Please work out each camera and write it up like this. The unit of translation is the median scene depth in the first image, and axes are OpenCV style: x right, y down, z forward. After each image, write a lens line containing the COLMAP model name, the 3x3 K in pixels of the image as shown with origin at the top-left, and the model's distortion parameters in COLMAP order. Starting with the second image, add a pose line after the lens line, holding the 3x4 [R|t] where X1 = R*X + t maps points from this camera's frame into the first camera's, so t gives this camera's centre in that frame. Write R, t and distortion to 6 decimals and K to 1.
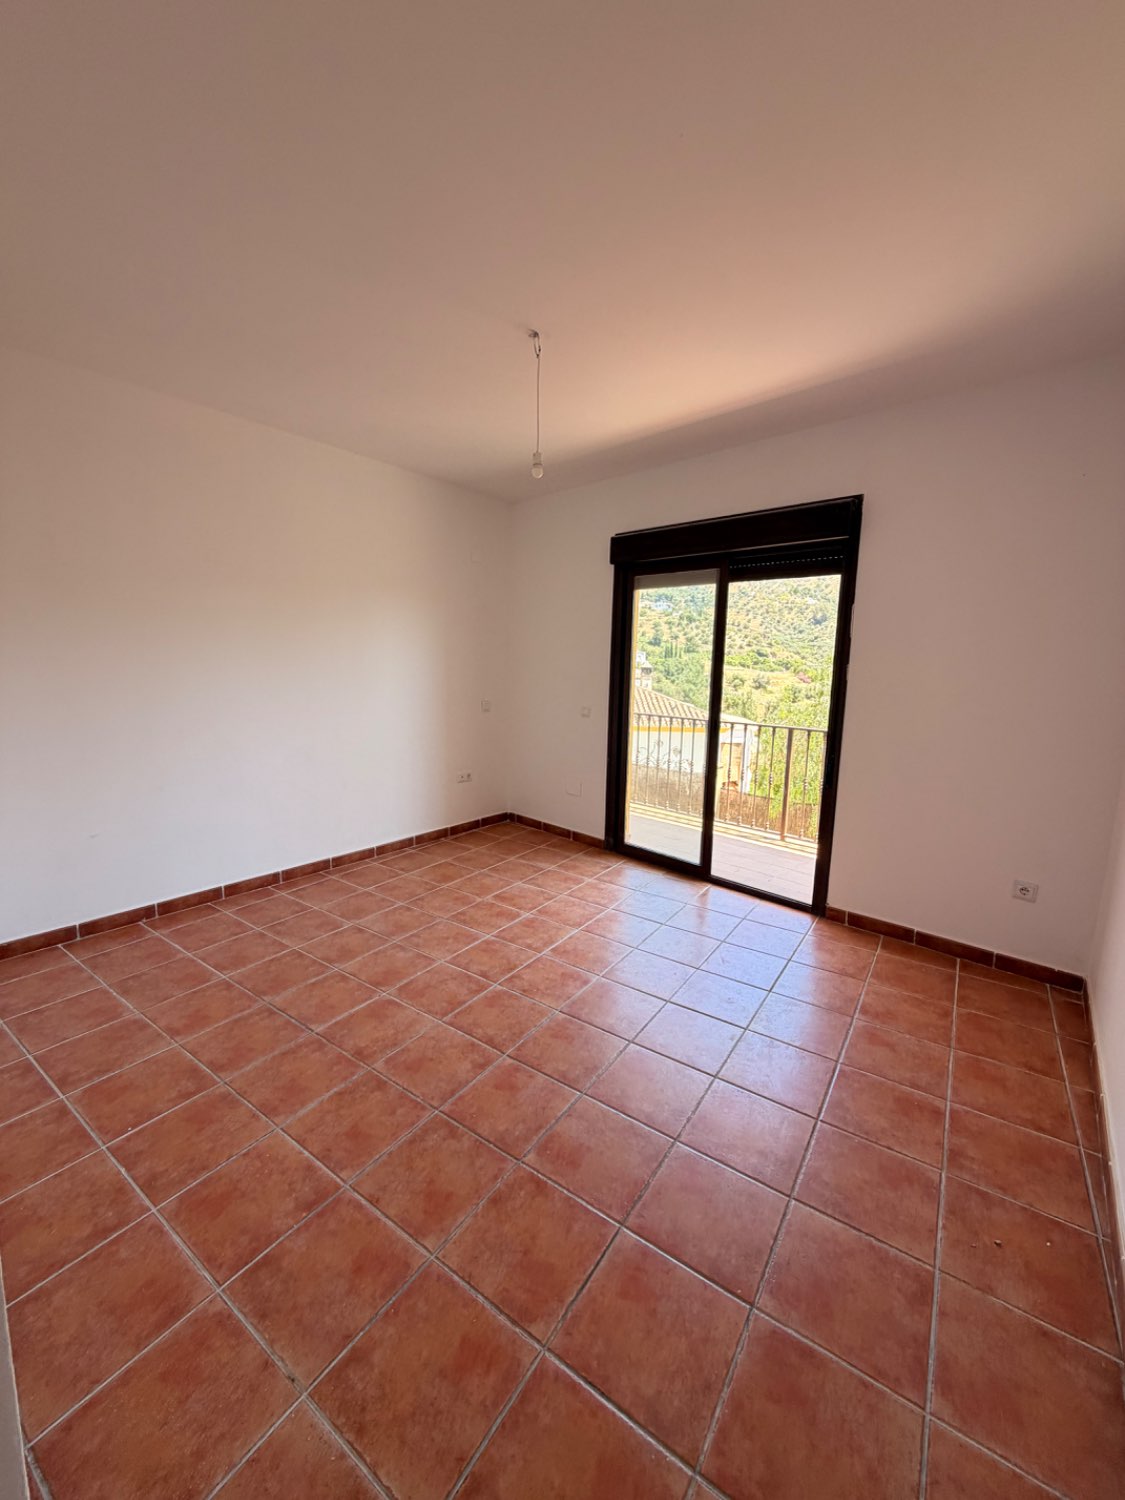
lens RADIAL K [[594.1, 0, 560.0], [0, 594.1, 742.1], [0, 0, 1]] dist [0.000218, -0.000107]
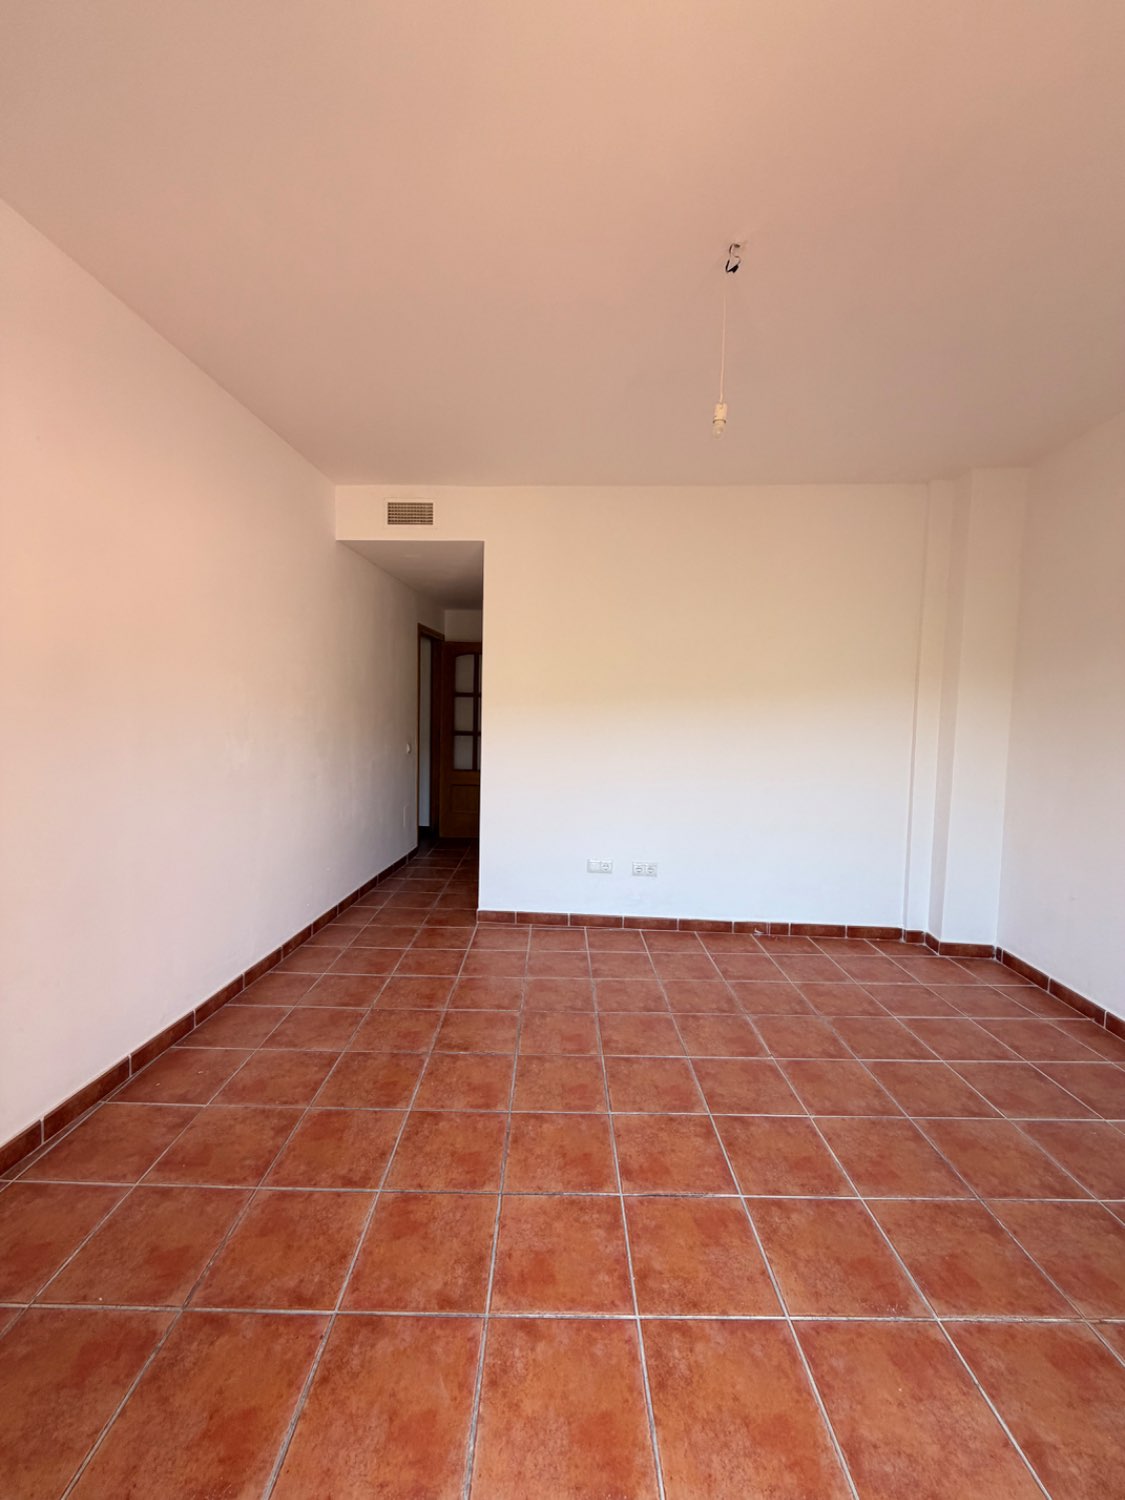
lens RADIAL K [[594.1, 0, 562.1], [0, 594.1, 746.5], [0, 0, 1]] dist [0.000218, -0.000107]
pose [[-0.813478, -0.002620, -0.581590, 0.468165], [-0.117922, 0.979962, 0.160525, -0.146717], [0.569516, 0.199165, -0.797486, 1.346750]]
